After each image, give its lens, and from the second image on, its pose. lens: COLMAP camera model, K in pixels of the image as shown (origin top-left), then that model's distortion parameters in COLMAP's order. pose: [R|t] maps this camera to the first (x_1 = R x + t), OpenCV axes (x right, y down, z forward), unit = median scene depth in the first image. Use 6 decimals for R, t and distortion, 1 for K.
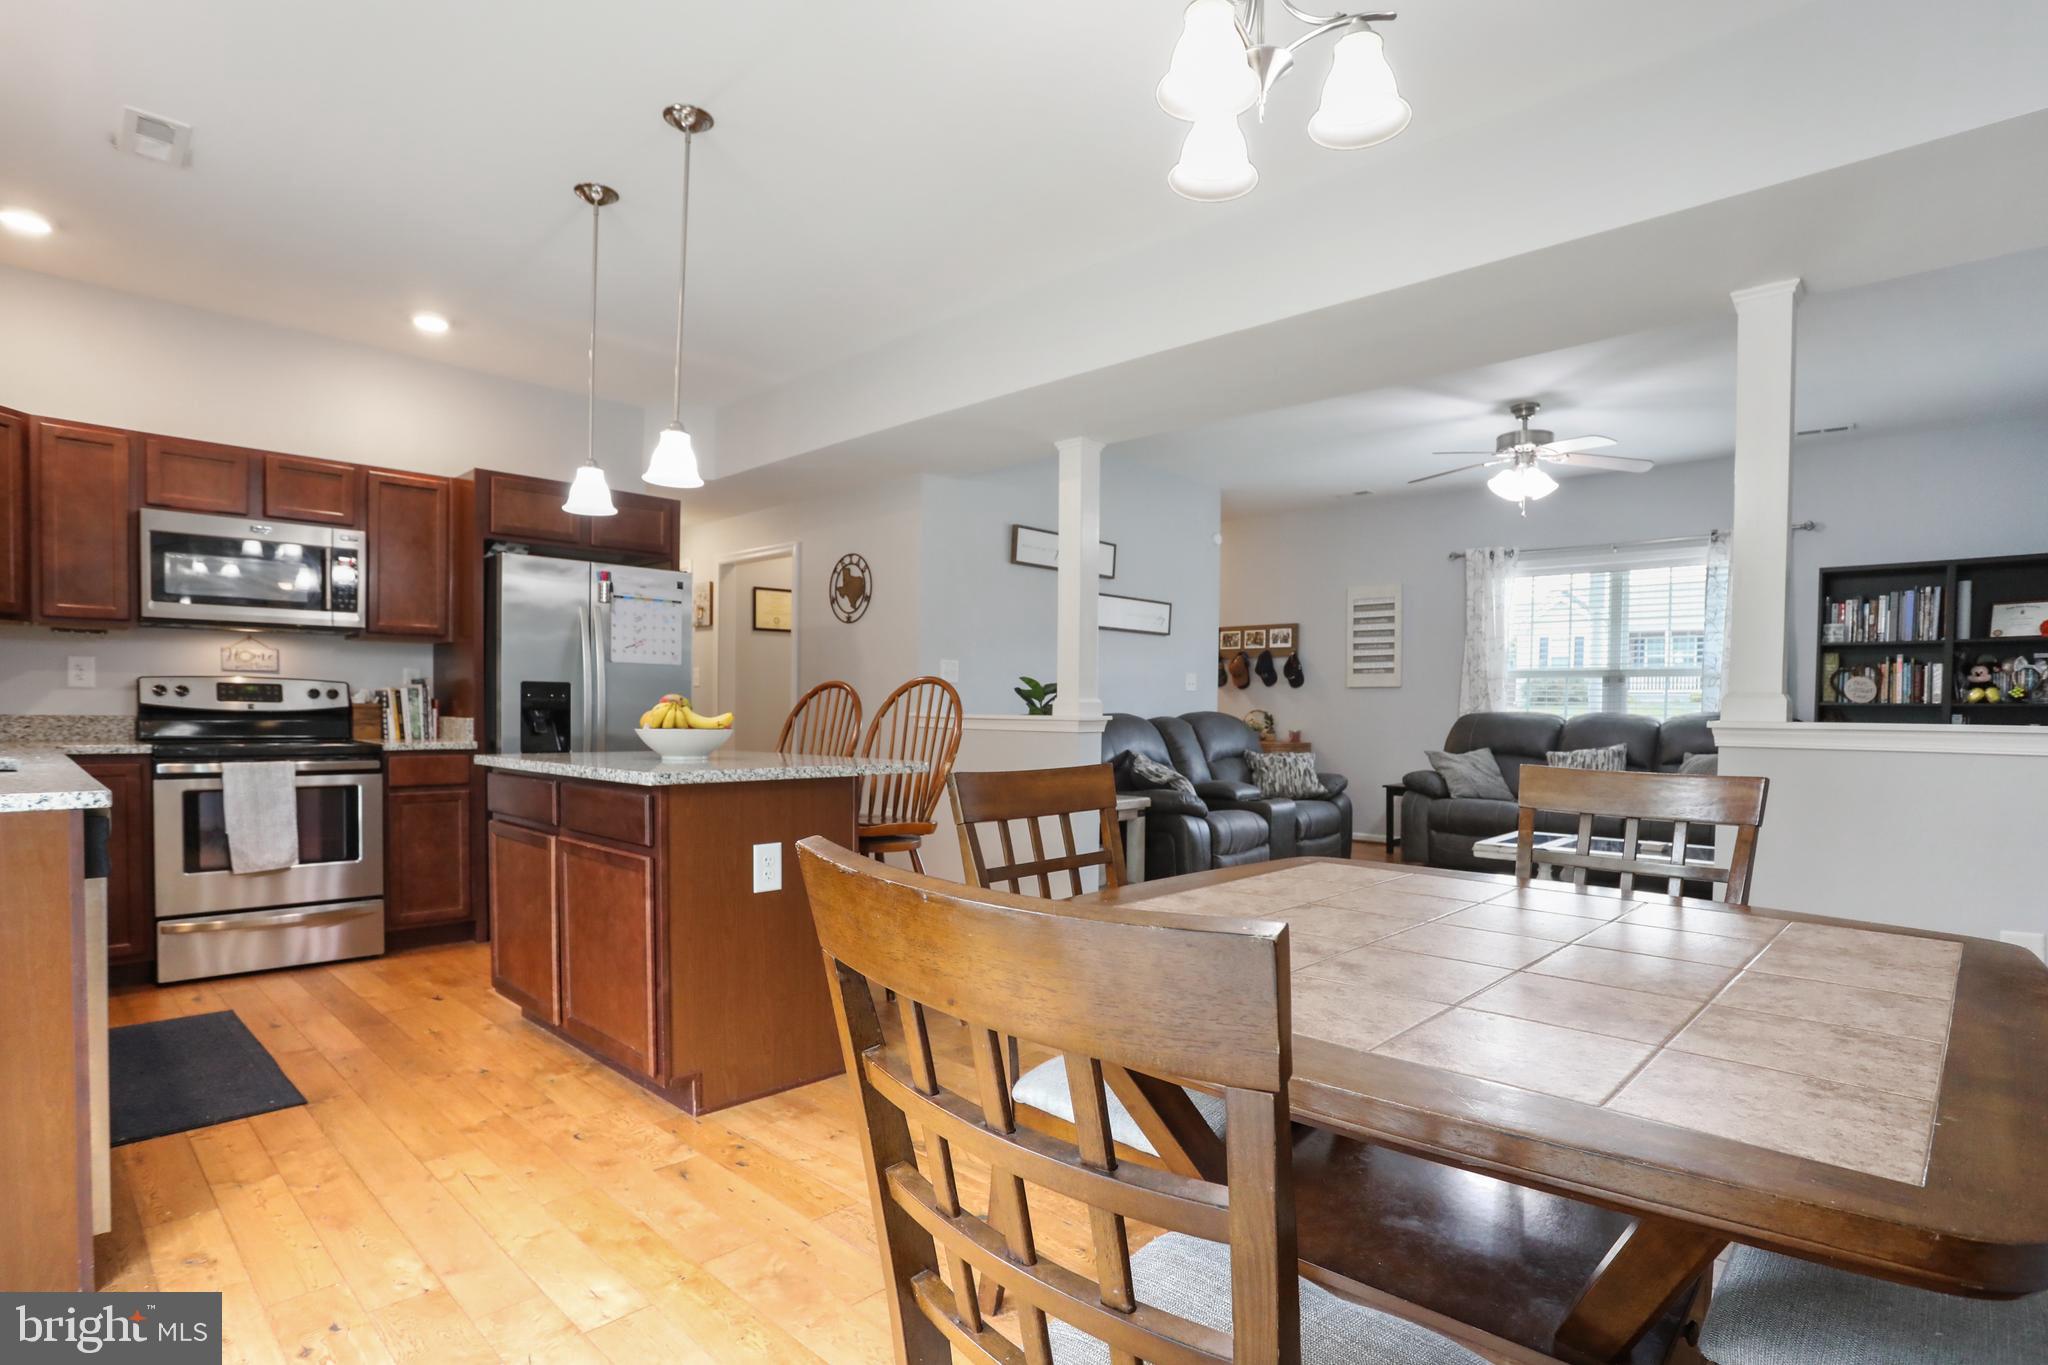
lens RADIAL K [[1022.1, 0, 1034.0], [0, 1022.1, 739.4], [0, 0, 1]] dist [-0.065444, 0.023539]
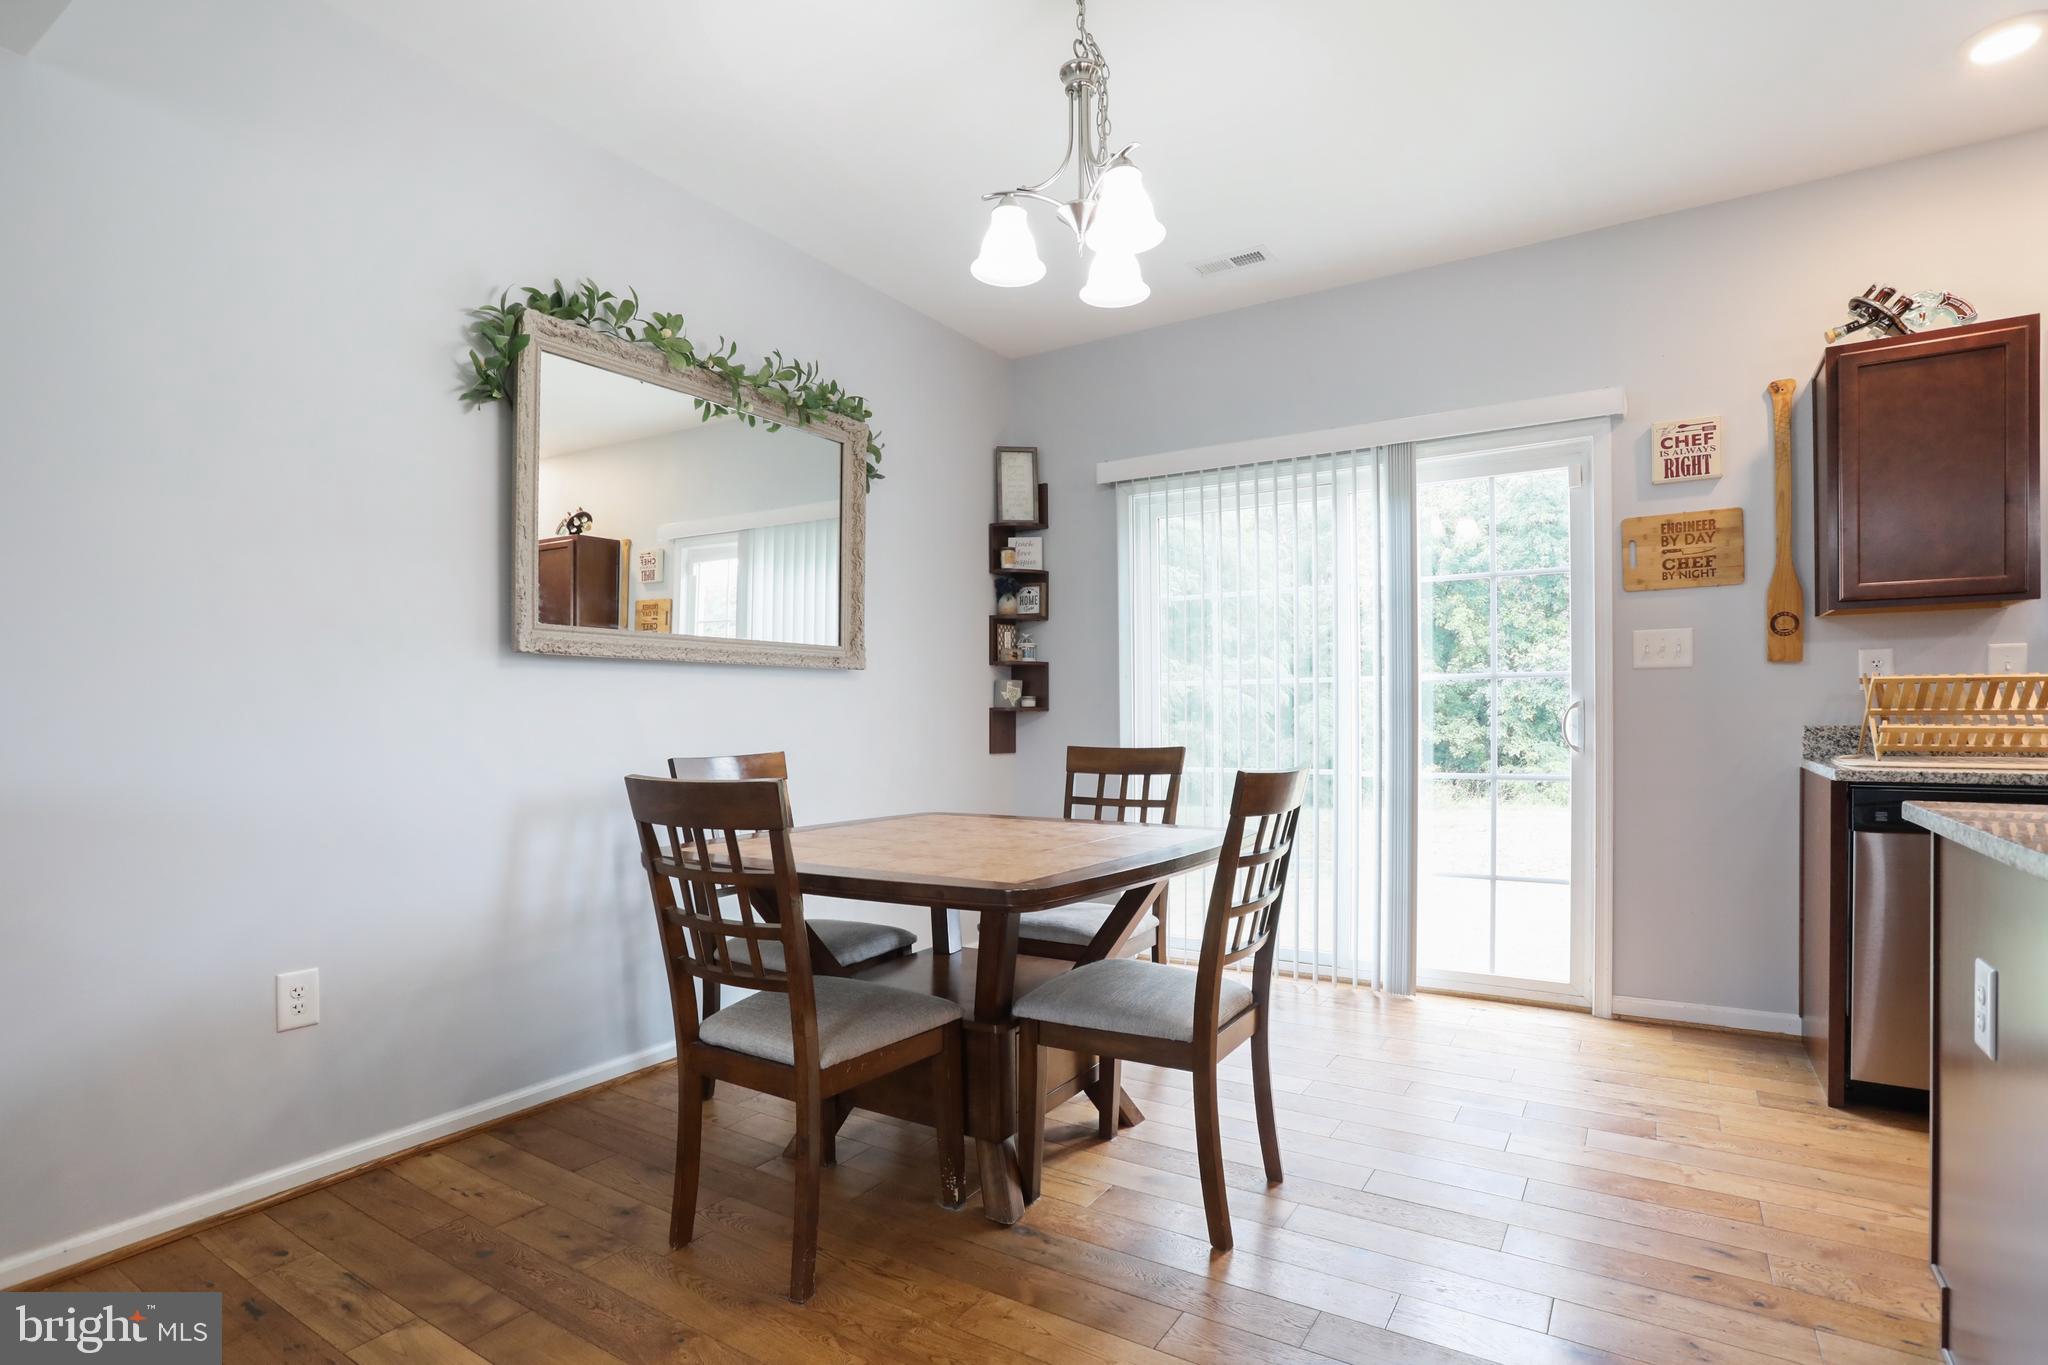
lens RADIAL K [[1024.7, 0, 1020.6], [0, 1024.7, 719.6], [0, 0, 1]] dist [-0.079213, 0.037887]
pose [[-0.982314, -0.001272, -0.187237, 0.199356], [-0.007189, 0.999496, 0.030926, -0.022758], [0.187103, 0.031725, -0.981828, 0.840718]]
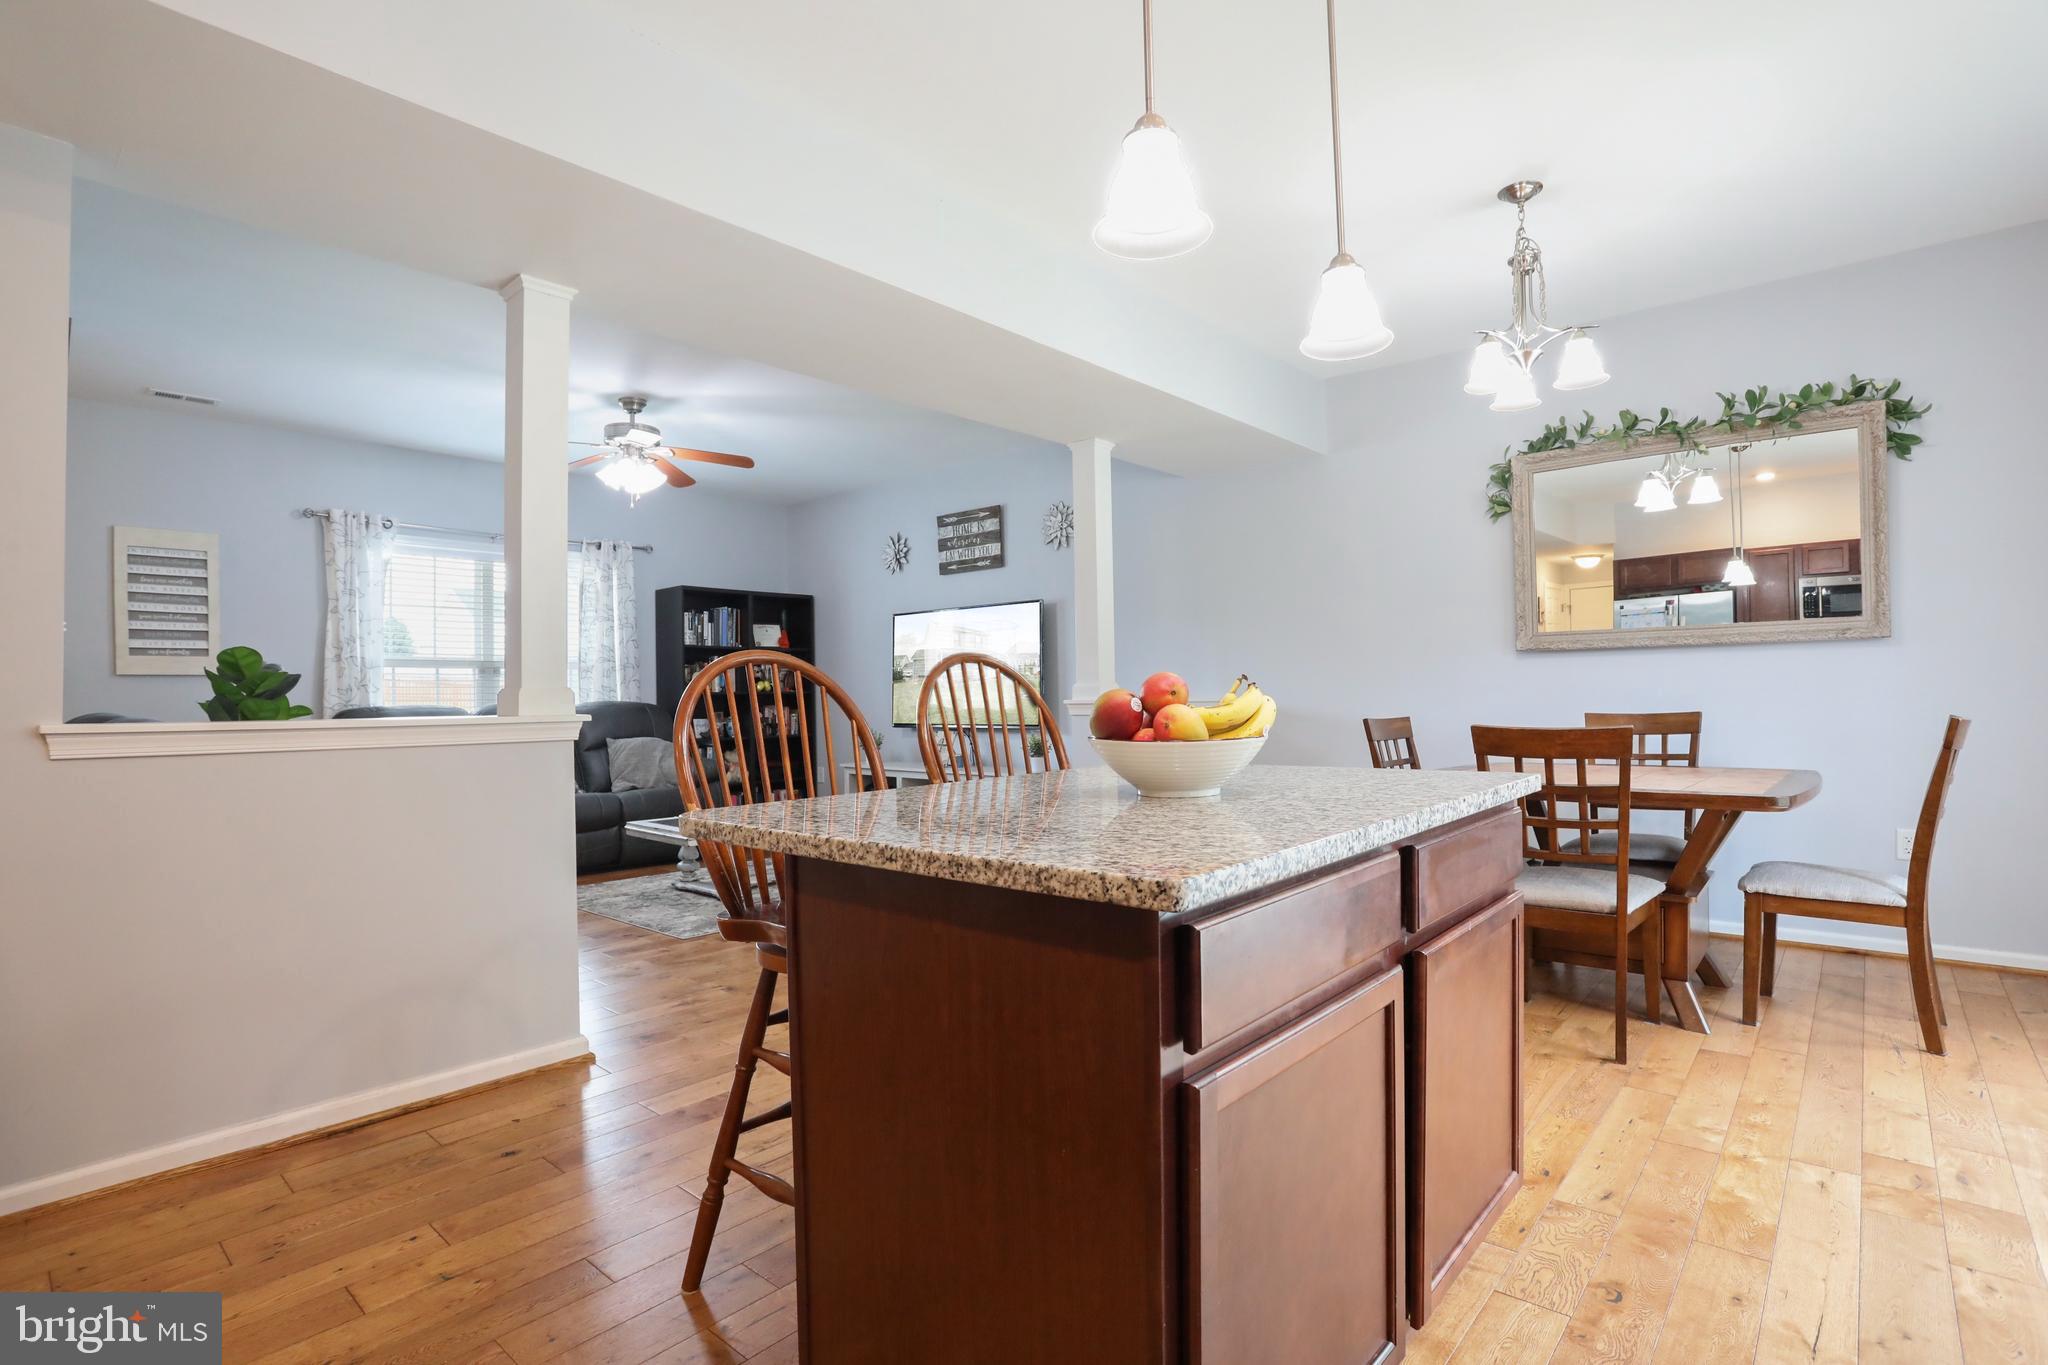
lens RADIAL K [[991.8, 0, 1021.6], [0, 991.8, 692.1], [0, 0, 1]] dist [-0.071741, 0.026525]
pose [[-0.032066, -0.002675, 0.999482, -0.593052], [0.046198, 0.998924, 0.004155, -0.027275], [-0.998417, 0.046308, -0.031908, 0.763635]]
